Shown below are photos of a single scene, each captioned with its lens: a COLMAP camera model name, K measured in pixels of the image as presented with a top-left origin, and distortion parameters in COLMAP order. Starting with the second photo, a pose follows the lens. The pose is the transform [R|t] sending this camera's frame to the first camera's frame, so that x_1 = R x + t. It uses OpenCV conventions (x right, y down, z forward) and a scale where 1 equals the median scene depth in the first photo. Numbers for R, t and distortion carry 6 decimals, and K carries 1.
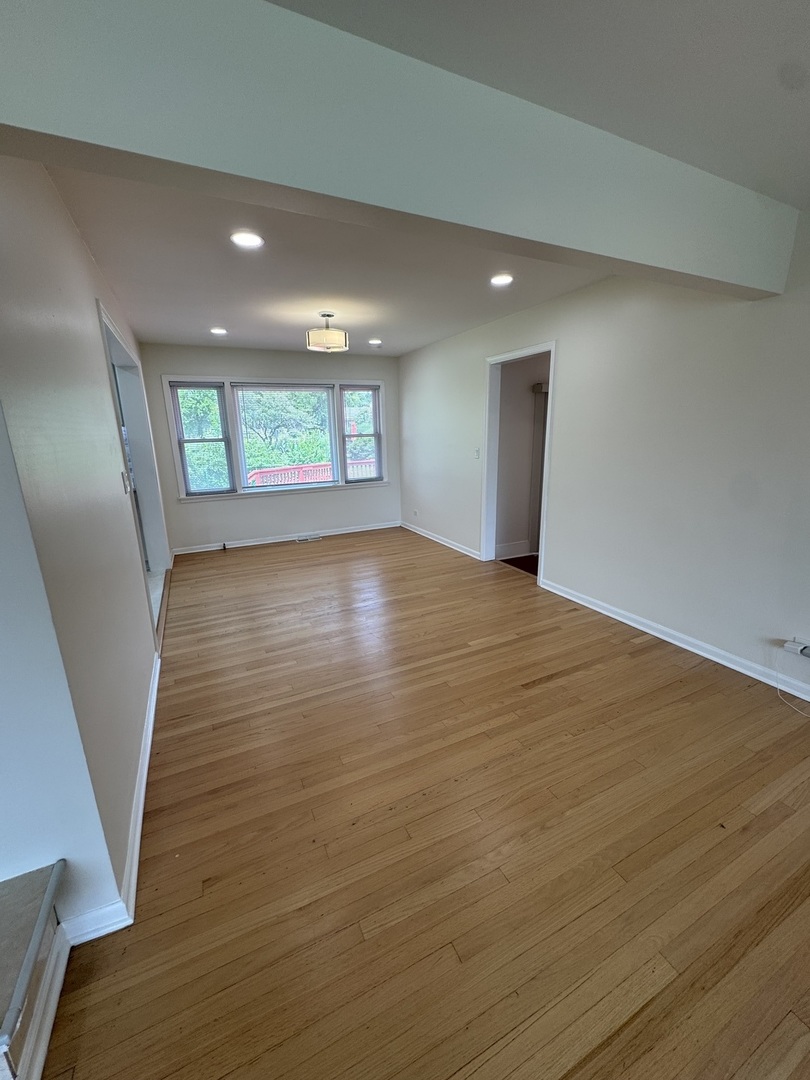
lens RADIAL K [[433.0, 0, 405.0], [0, 433.0, 540.0], [0, 0, 1]] dist [-0.001552, -0.000134]
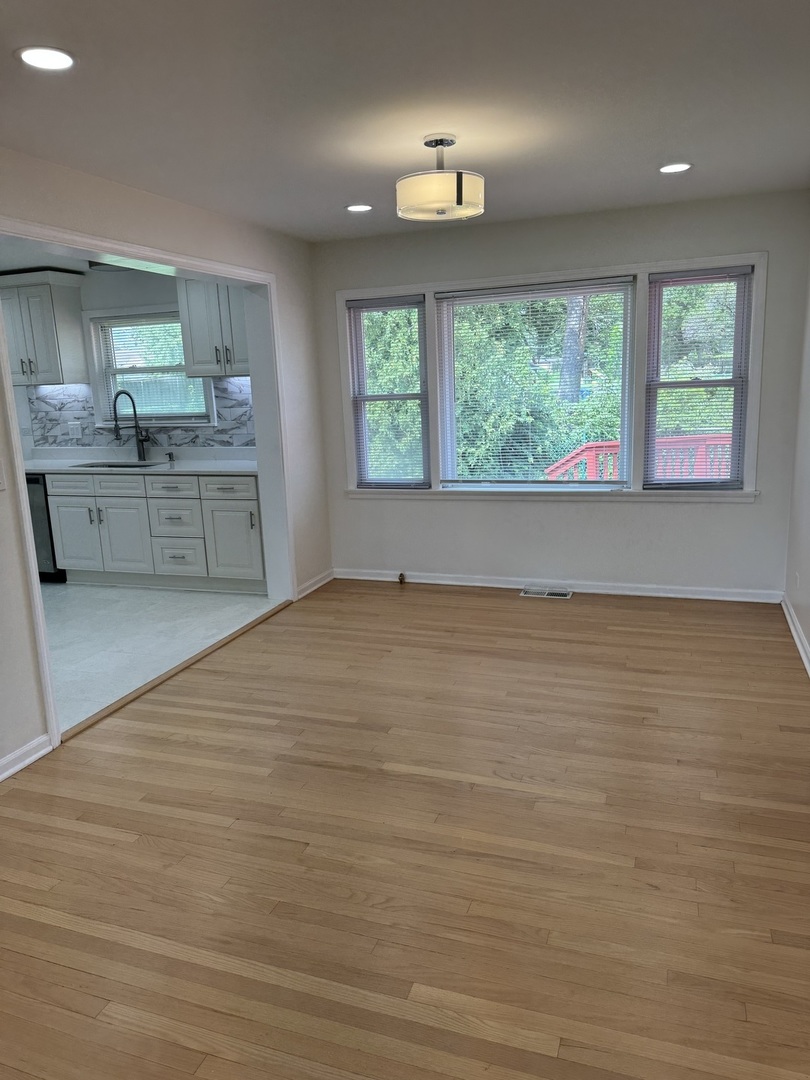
lens RADIAL K [[760.0, 0, 405.0], [0, 760.0, 540.0], [0, 0, 1]] dist [0.127137, -0.201883]
pose [[0.693221, 0.145331, -0.705920, 0.315303], [-0.153673, 0.986740, 0.052236, -0.094926], [0.704151, 0.072270, 0.706362, 0.294243]]
